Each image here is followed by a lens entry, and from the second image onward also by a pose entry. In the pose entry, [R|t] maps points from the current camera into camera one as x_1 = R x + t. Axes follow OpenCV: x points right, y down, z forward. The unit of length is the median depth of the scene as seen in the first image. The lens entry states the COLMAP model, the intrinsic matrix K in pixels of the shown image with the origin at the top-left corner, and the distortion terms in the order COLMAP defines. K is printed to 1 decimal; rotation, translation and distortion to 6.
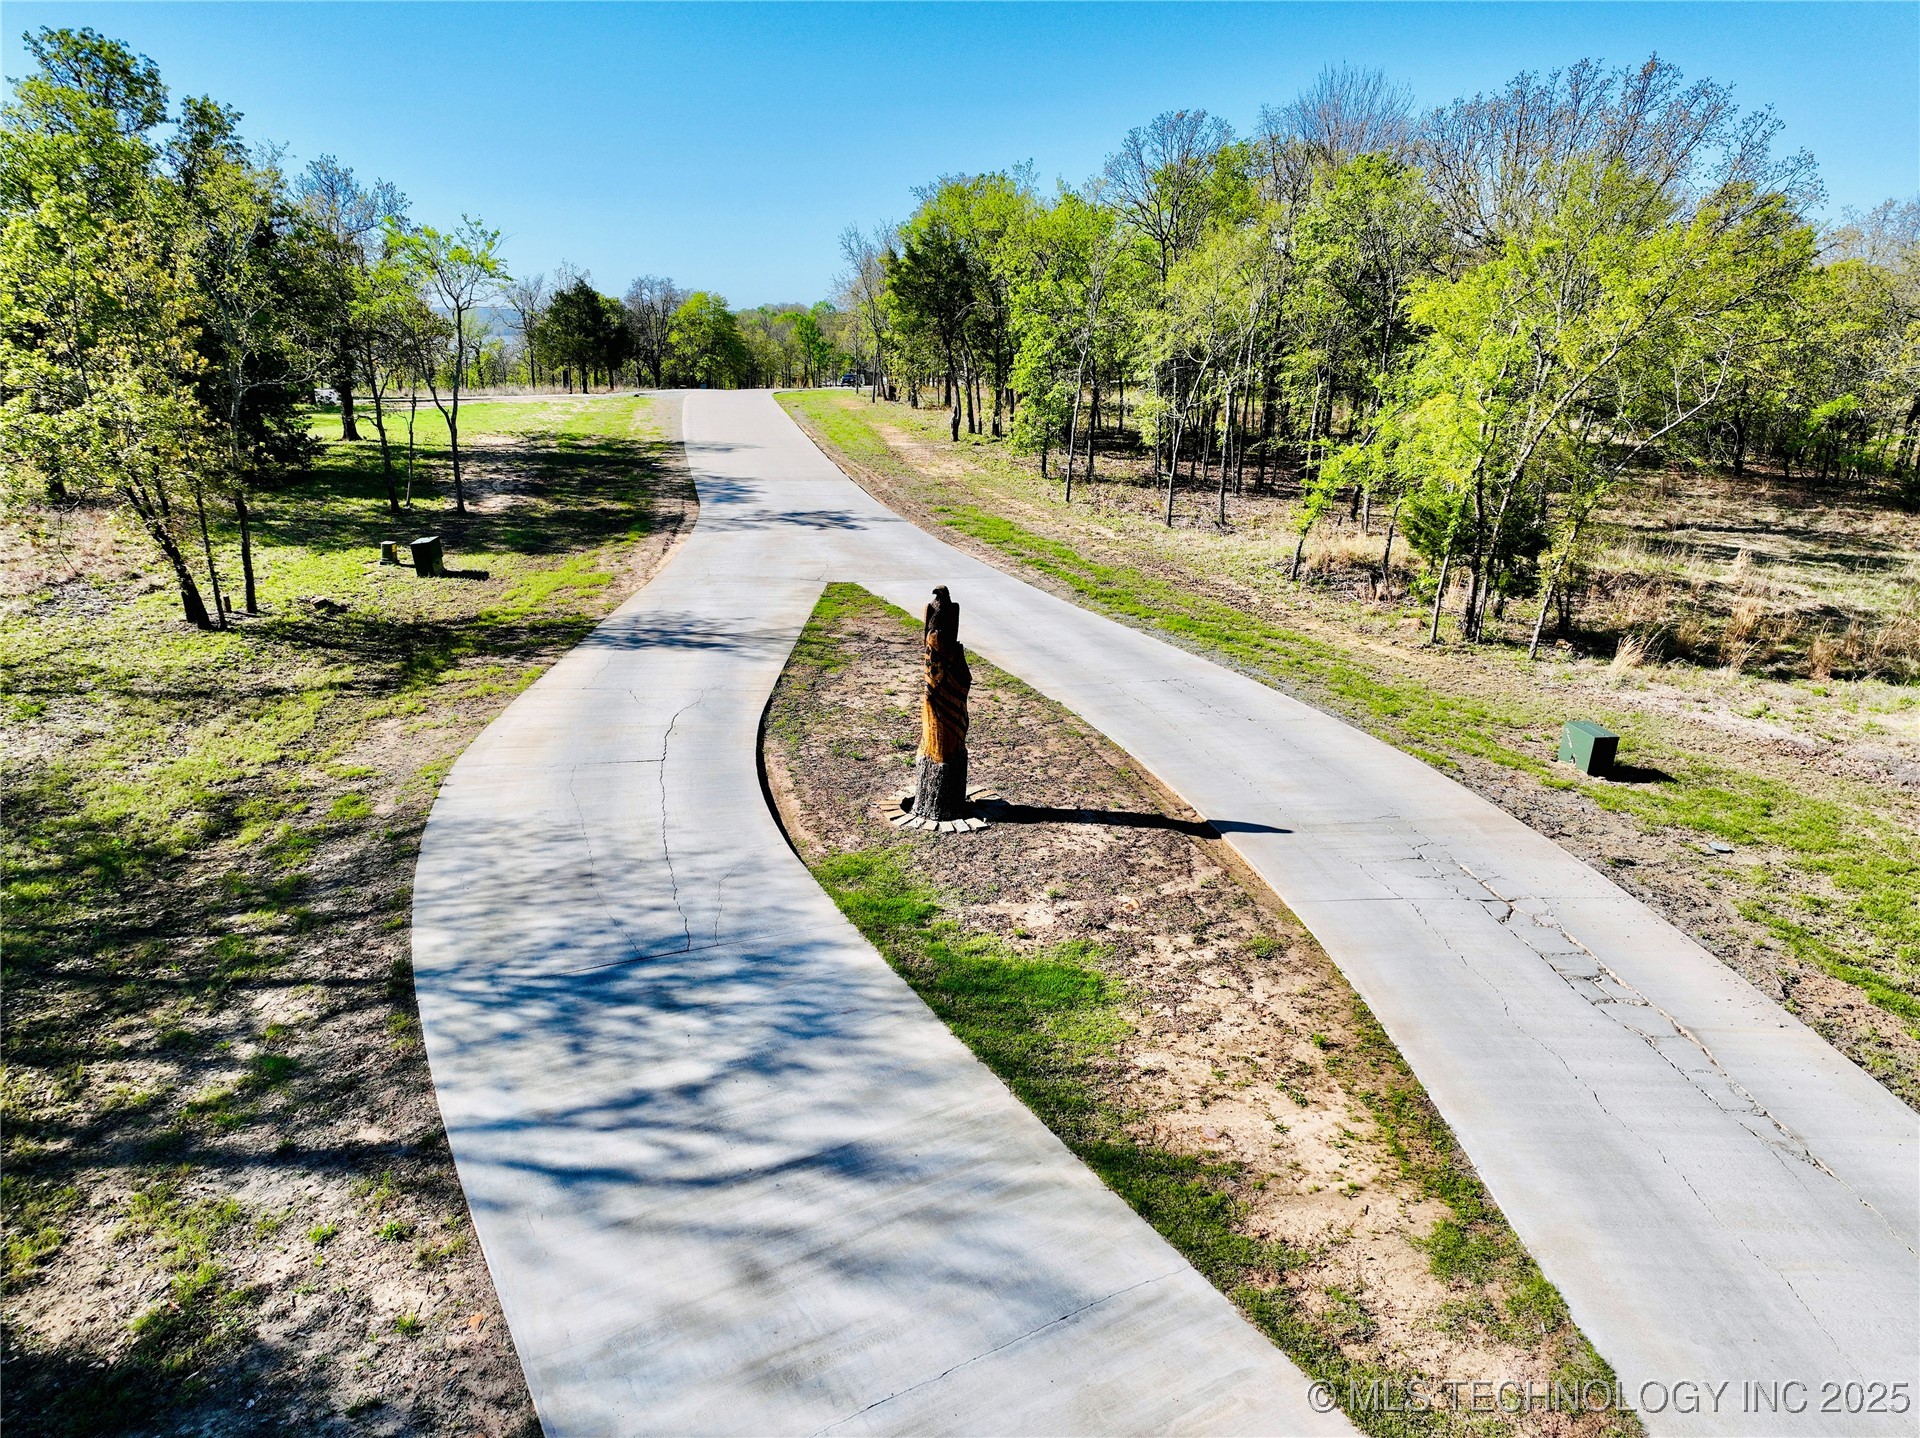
lens RADIAL K [[1382.7, 0, 960.0], [0, 1382.7, 719.0], [0, 0, 1]] dist [-0.007635, 0.028235]
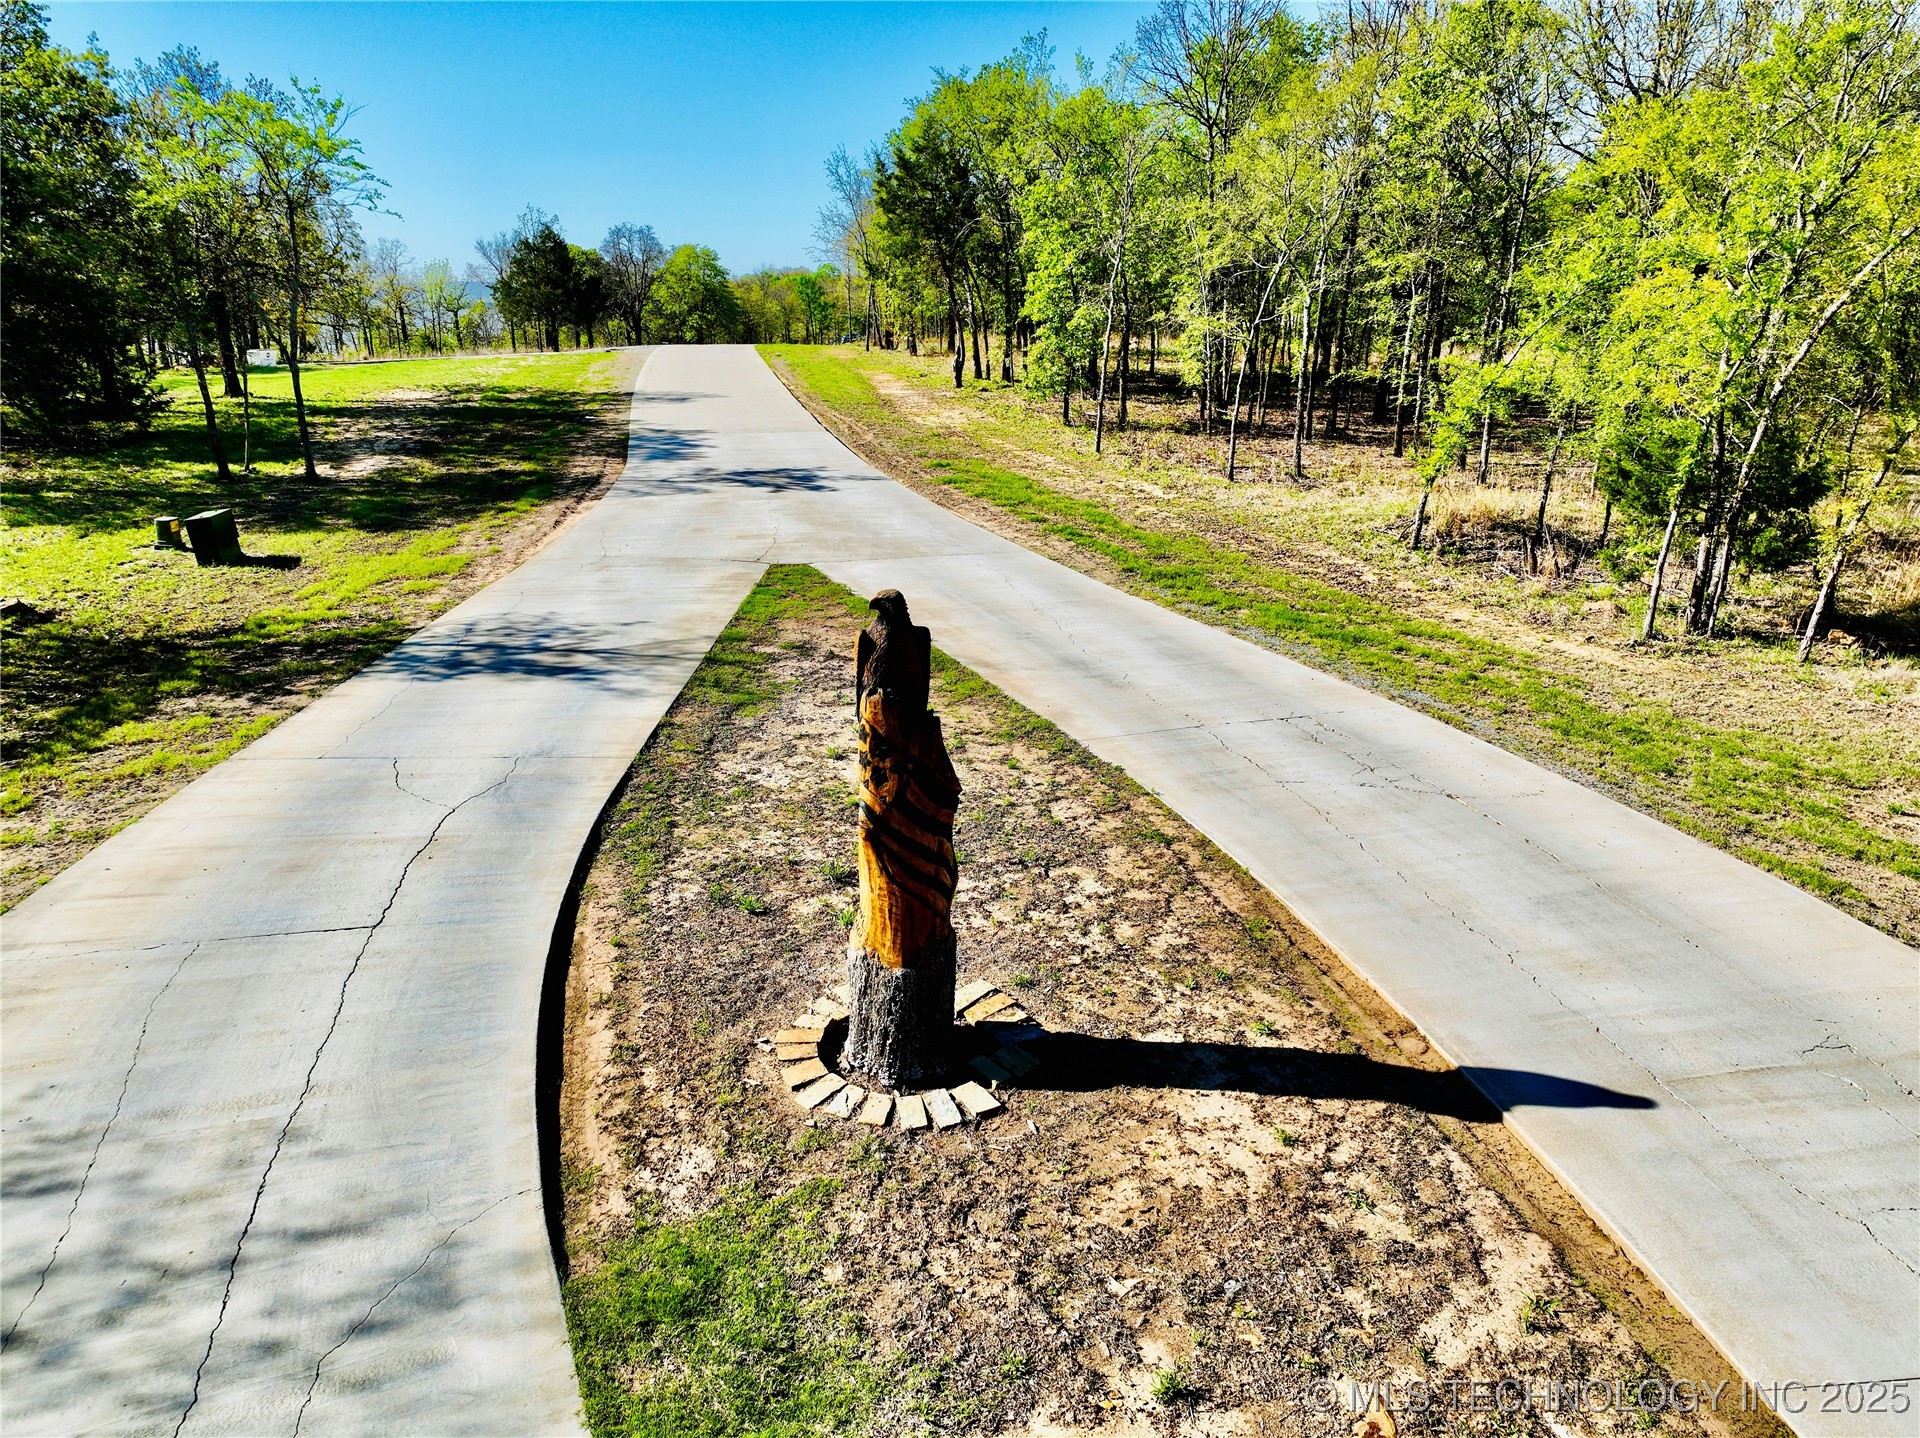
lens RADIAL K [[1382.7, 0, 960.0], [0, 1382.7, 719.0], [0, 0, 1]] dist [-0.007635, 0.028235]
pose [[0.999807, -0.015838, -0.011651, 0.006794], [0.016100, 0.999611, 0.022765, -0.030752], [0.011286, -0.022948, 0.999673, 0.262596]]
